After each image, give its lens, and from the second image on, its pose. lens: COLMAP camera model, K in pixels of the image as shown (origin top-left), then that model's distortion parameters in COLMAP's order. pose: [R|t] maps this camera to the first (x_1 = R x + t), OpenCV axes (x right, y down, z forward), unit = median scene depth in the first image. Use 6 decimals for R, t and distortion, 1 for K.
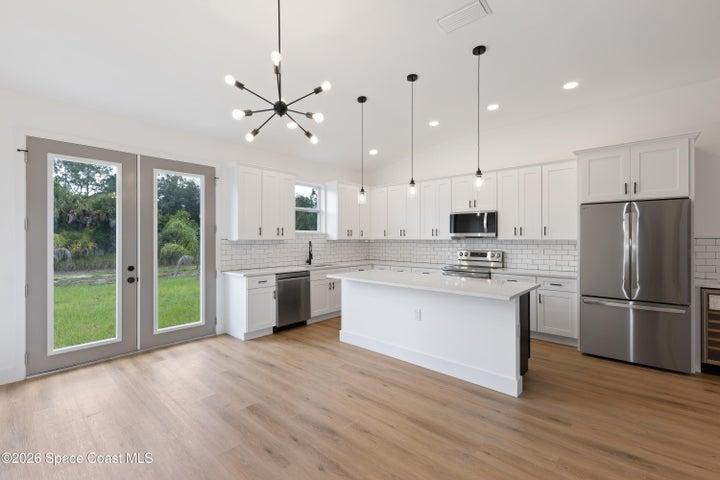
lens RADIAL K [[311.0, 0, 364.6], [0, 311.0, 239.7], [0, 0, 1]] dist [0.000616, -0.002143]
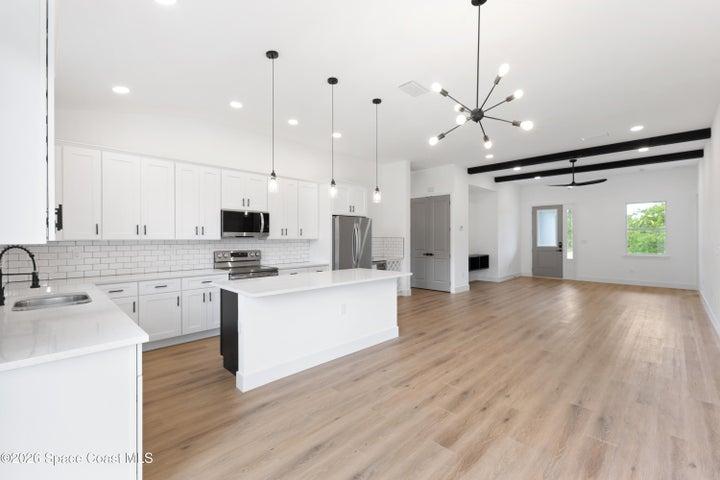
lens RADIAL K [[311.0, 0, 358.5], [0, 311.0, 240.0], [0, 0, 1]] dist [0.000616, -0.002143]
pose [[0.063943, -0.007200, 0.997928, -0.848666], [0.006406, 0.999956, 0.006804, -0.002945], [-0.997933, 0.005957, 0.063986, 0.833127]]
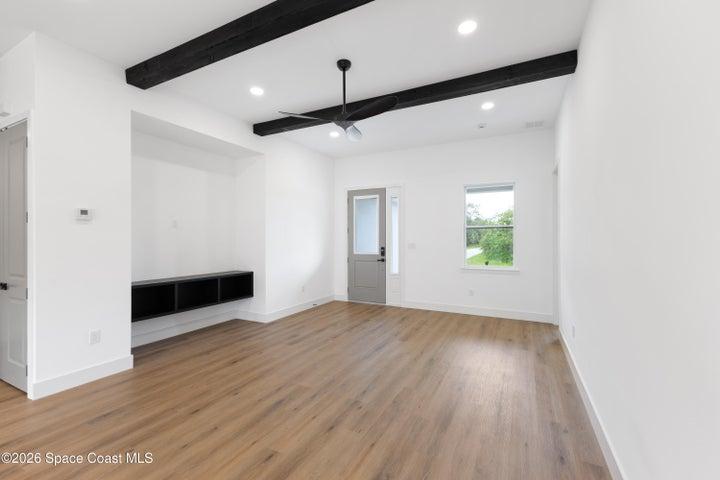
lens RADIAL K [[311.0, 0, 363.5], [0, 311.0, 242.1], [0, 0, 1]] dist [0.000616, -0.002143]
pose [[-0.250288, -0.009887, 0.968121, -0.572532], [0.005547, 0.999917, 0.011645, -0.002707], [-0.968155, 0.008285, -0.250213, 0.588492]]
